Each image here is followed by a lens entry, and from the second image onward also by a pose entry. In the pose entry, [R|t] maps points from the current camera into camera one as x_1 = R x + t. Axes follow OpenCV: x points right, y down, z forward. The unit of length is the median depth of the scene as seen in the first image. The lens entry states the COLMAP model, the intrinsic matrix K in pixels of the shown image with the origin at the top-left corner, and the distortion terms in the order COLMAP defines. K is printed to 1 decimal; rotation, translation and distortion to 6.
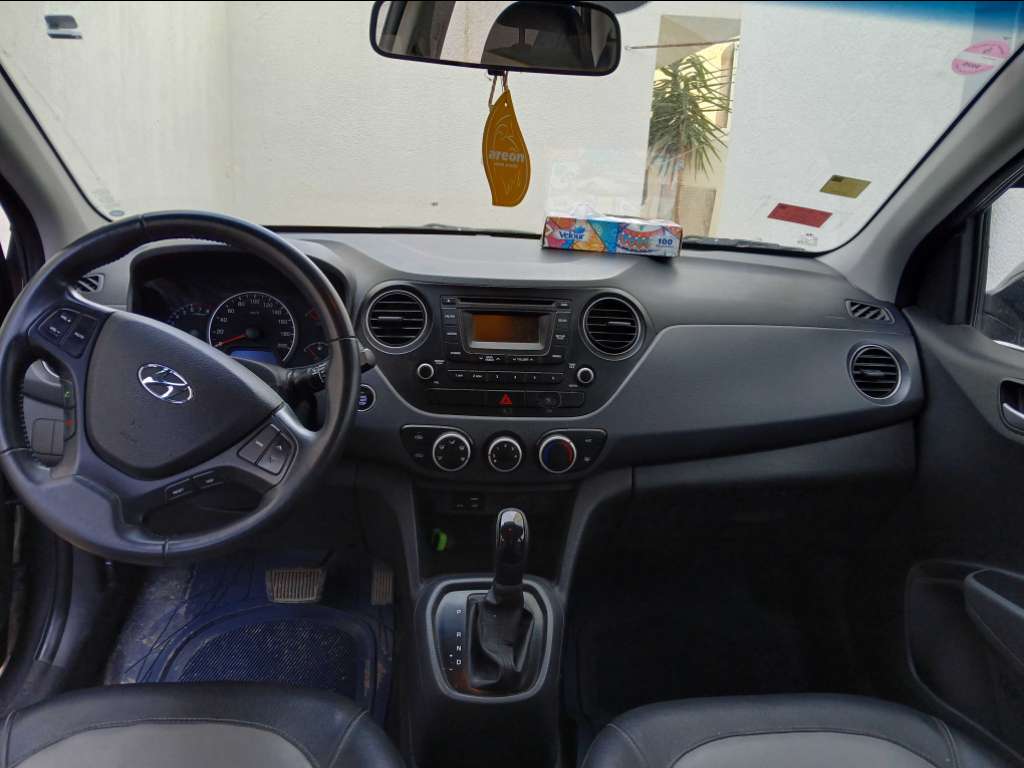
lens RADIAL K [[792.0, 0, 512.0], [0, 792.0, 384.0], [0, 0, 1]] dist [0.131524, -0.308745]
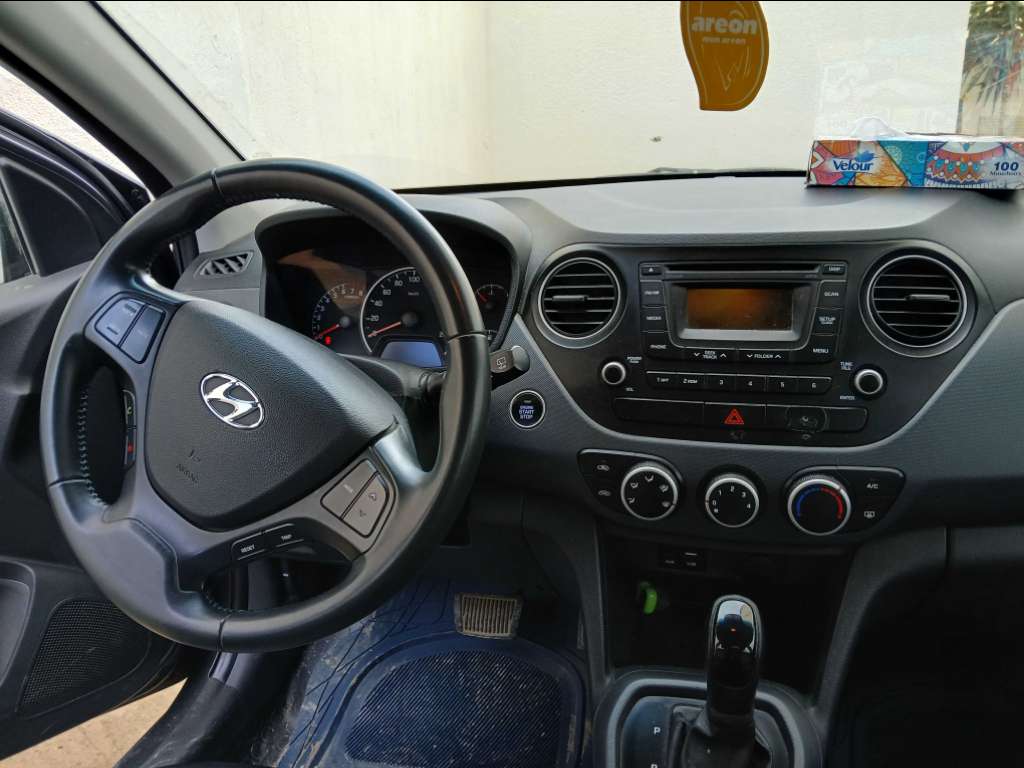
lens RADIAL K [[800.7, 0, 508.0], [0, 800.7, 379.9], [0, 0, 1]] dist [0.053894, -0.117362]
pose [[0.942491, 0.012658, -0.333992, 0.035978], [-0.000448, 0.999330, 0.036611, -0.034602], [0.334232, -0.034356, 0.941865, 0.298665]]
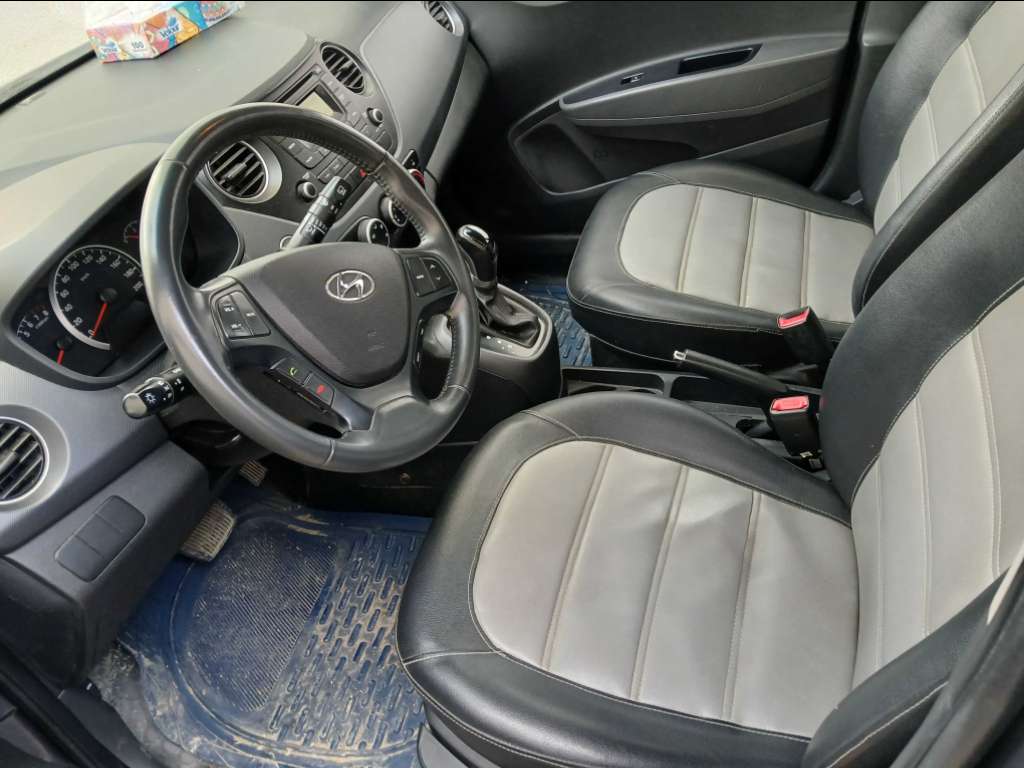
lens RADIAL K [[800.7, 0, 508.0], [0, 800.7, 379.9], [0, 0, 1]] dist [0.053894, -0.117362]
pose [[0.360220, -0.705256, 0.610619, -0.774773], [0.479920, 0.701399, 0.526988, -0.251345], [-0.799948, 0.103217, 0.591125, 0.222436]]
